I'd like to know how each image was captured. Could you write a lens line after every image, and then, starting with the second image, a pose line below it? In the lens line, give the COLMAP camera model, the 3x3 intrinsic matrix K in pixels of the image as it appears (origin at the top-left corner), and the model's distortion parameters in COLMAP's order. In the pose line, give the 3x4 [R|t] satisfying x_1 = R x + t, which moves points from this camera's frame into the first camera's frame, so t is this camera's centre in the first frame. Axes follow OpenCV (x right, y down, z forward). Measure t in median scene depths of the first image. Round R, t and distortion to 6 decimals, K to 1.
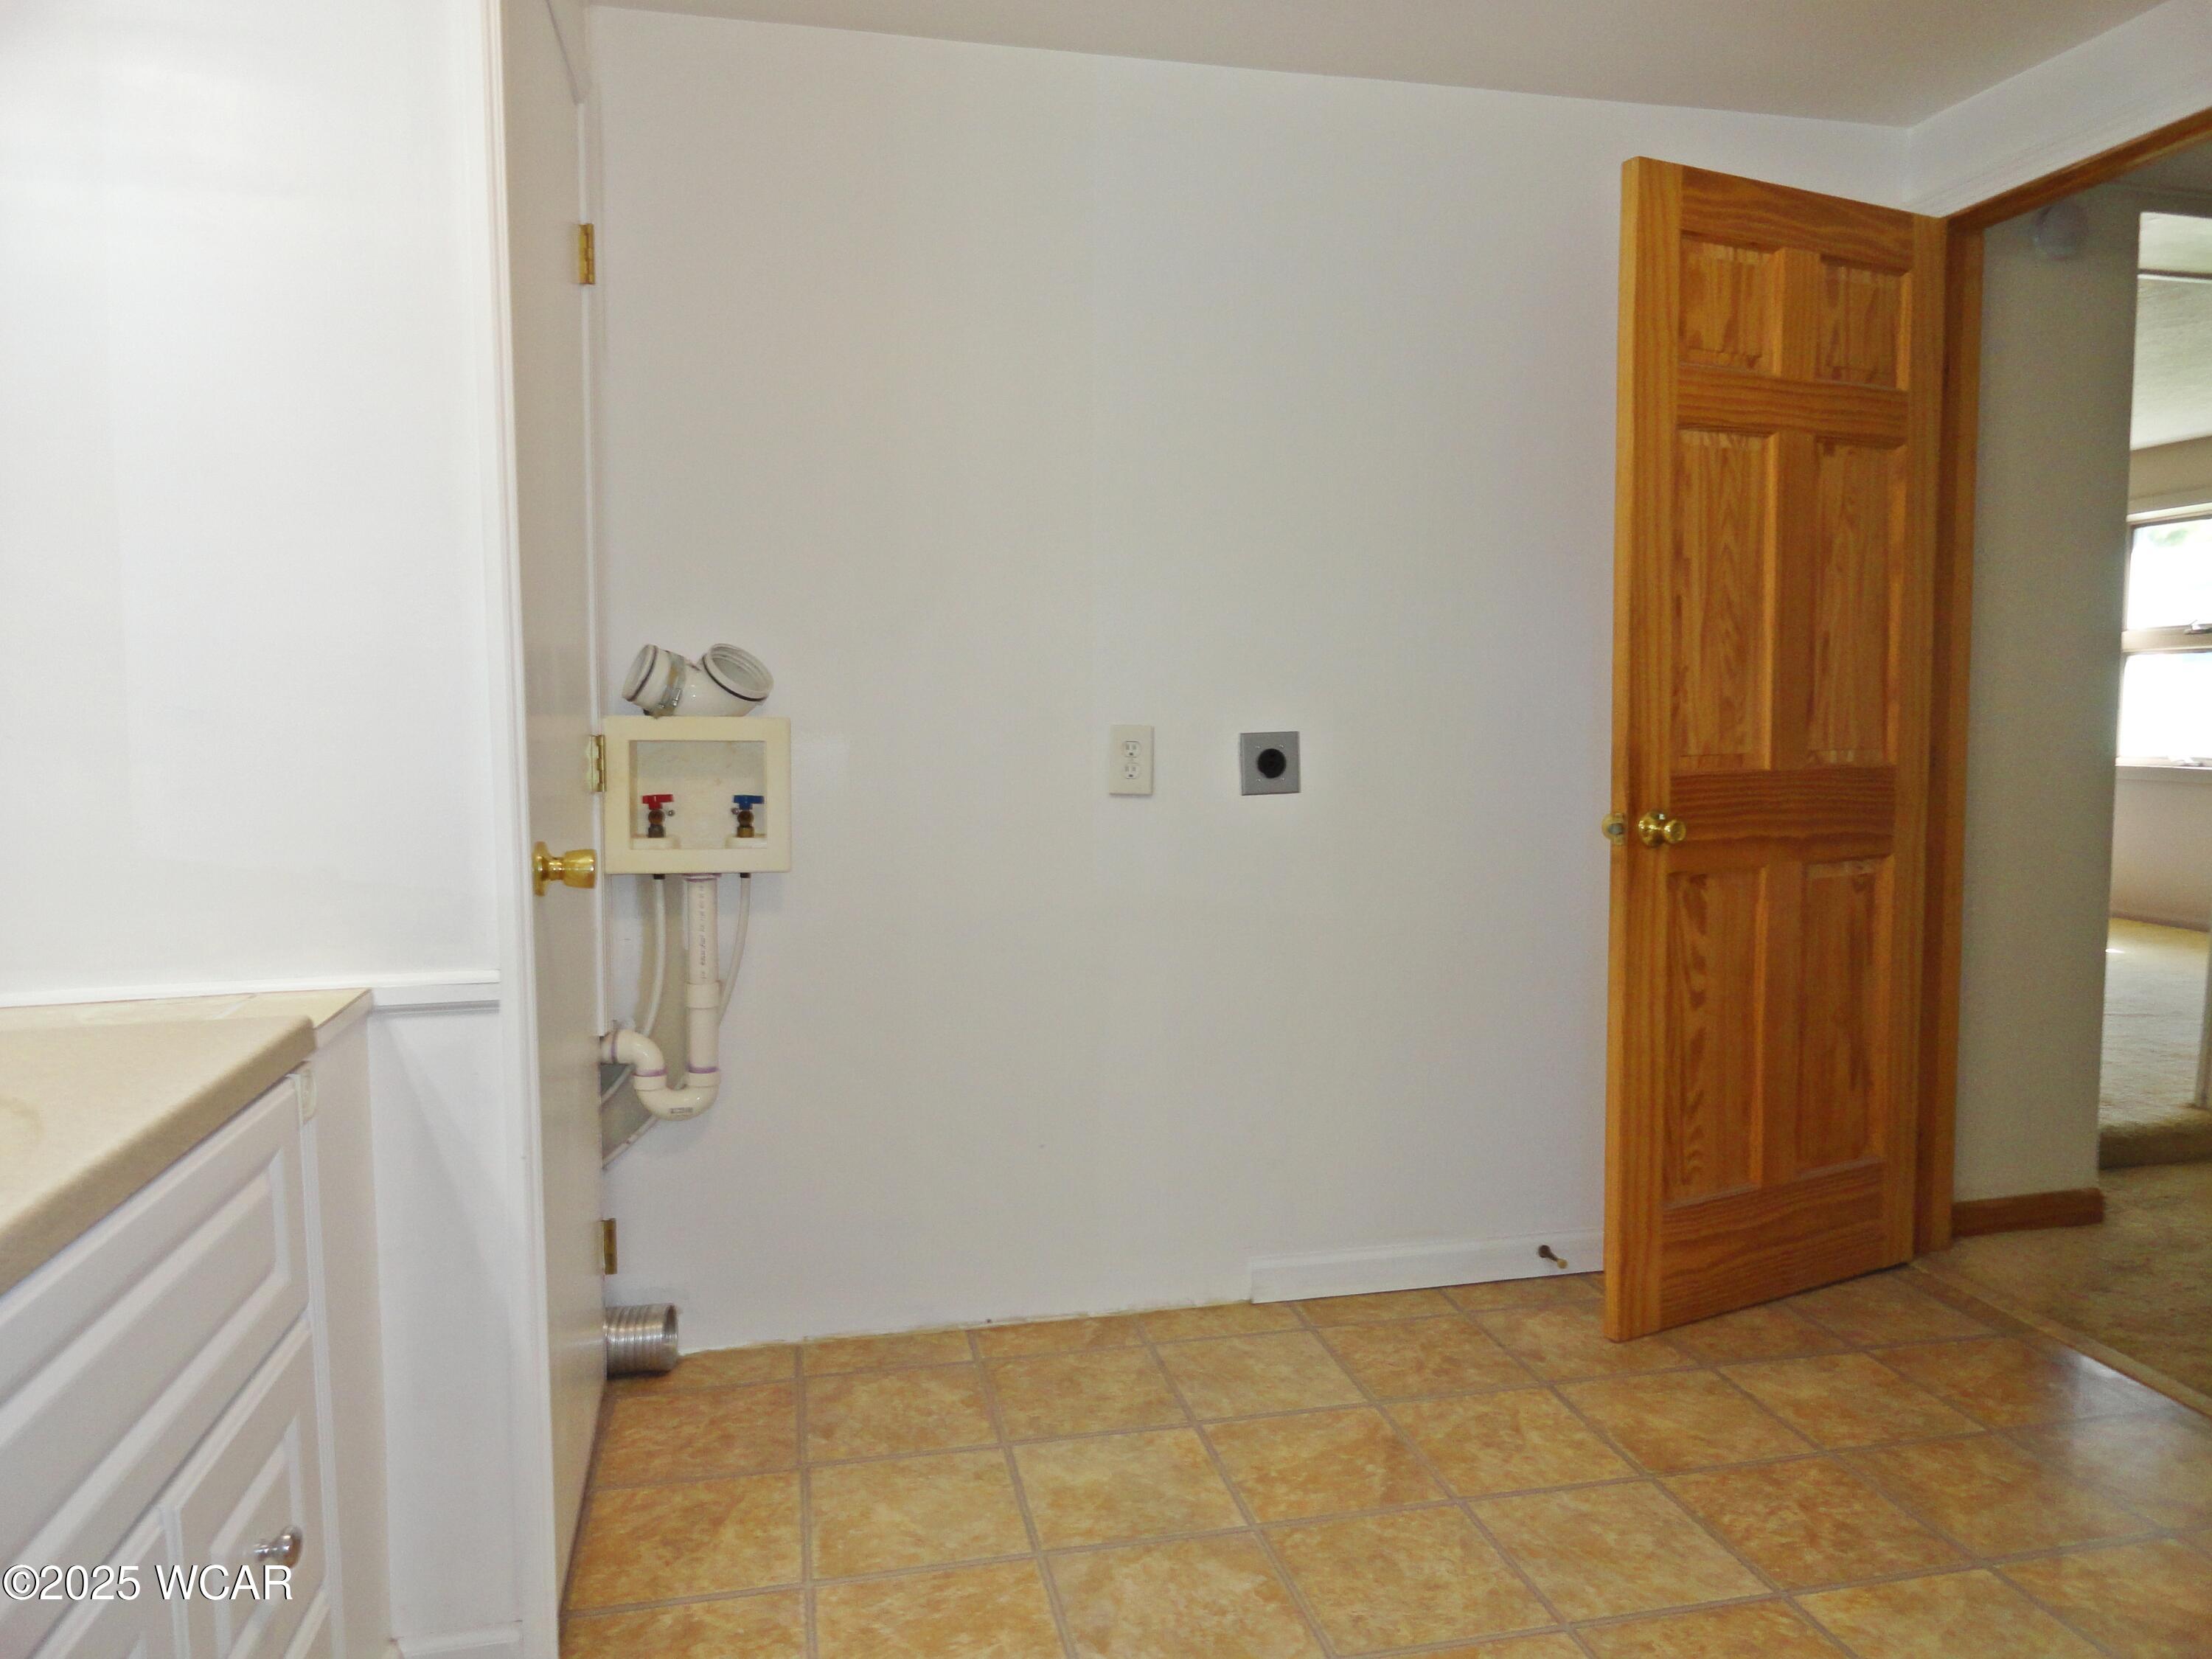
lens RADIAL K [[1520.9, 0, 1115.8], [0, 1520.9, 822.0], [0, 0, 1]] dist [0.021510, -0.026098]
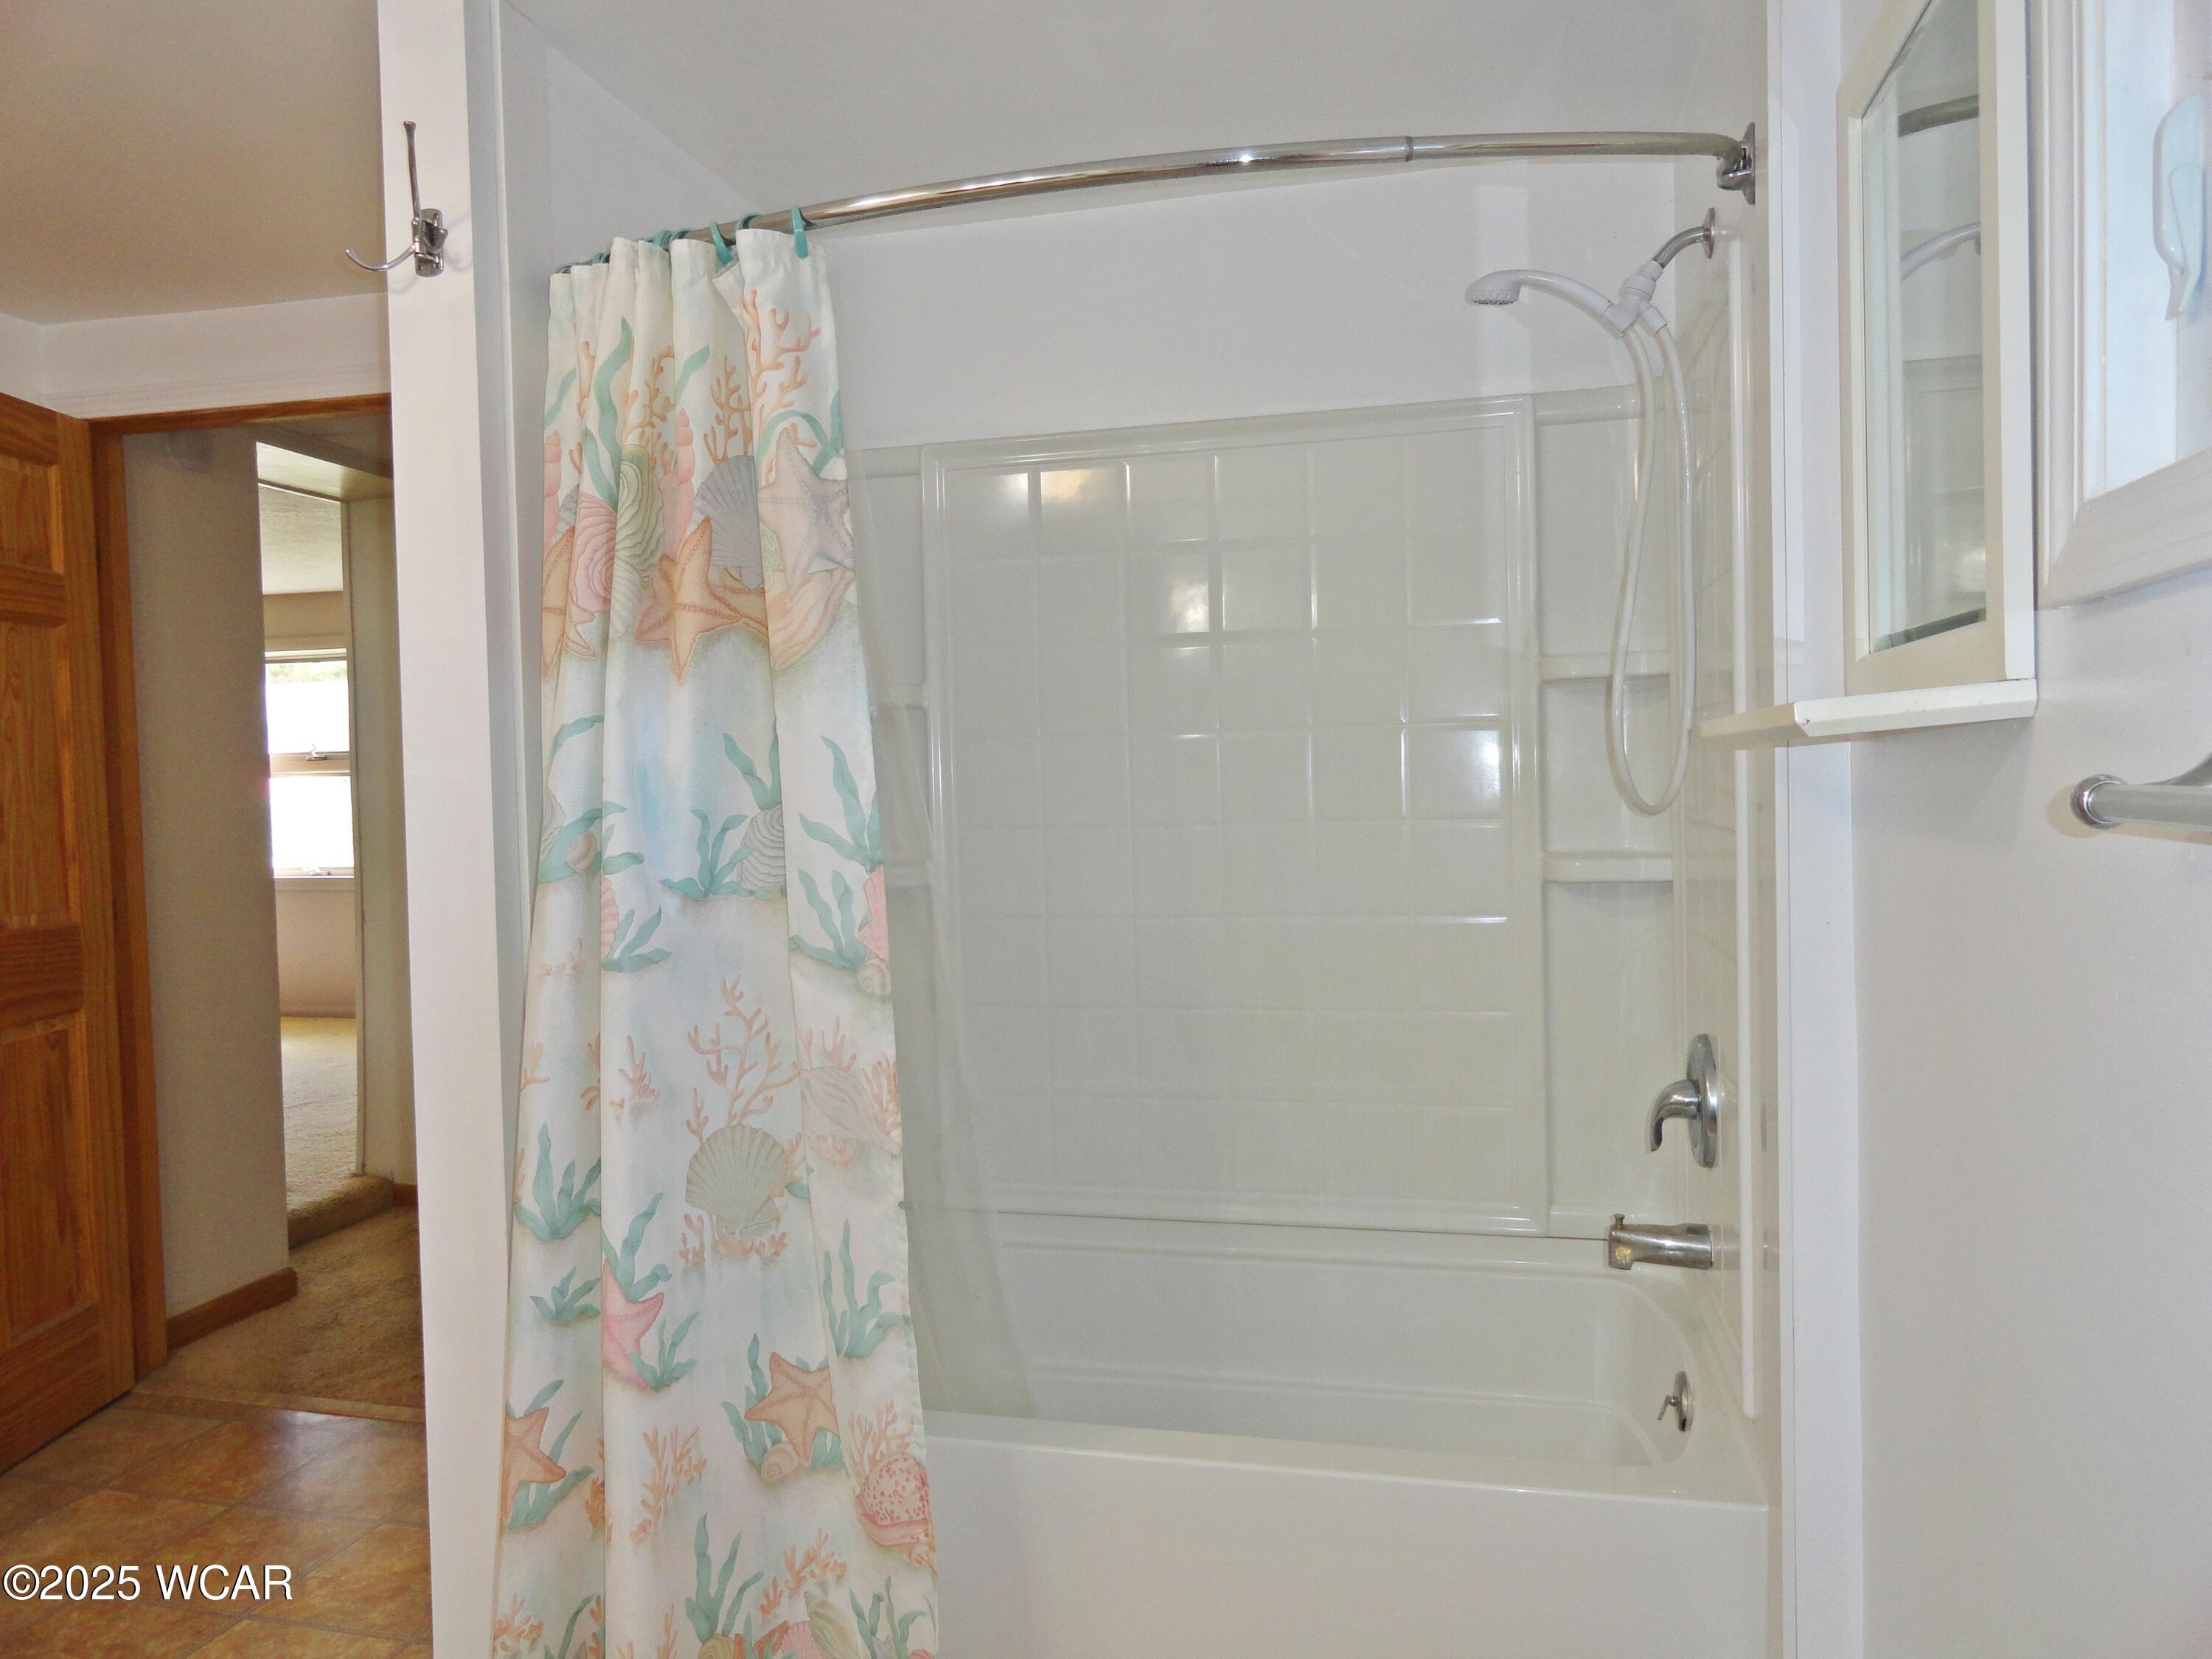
lens RADIAL K [[1520.9, 0, 1115.8], [0, 1520.9, 822.0], [0, 0, 1]] dist [0.021510, -0.026098]
pose [[0.452829, -0.035125, 0.890905, -0.103873], [0.088833, 0.996029, -0.005883, -0.037604], [-0.887161, 0.081806, 0.454152, -0.121223]]
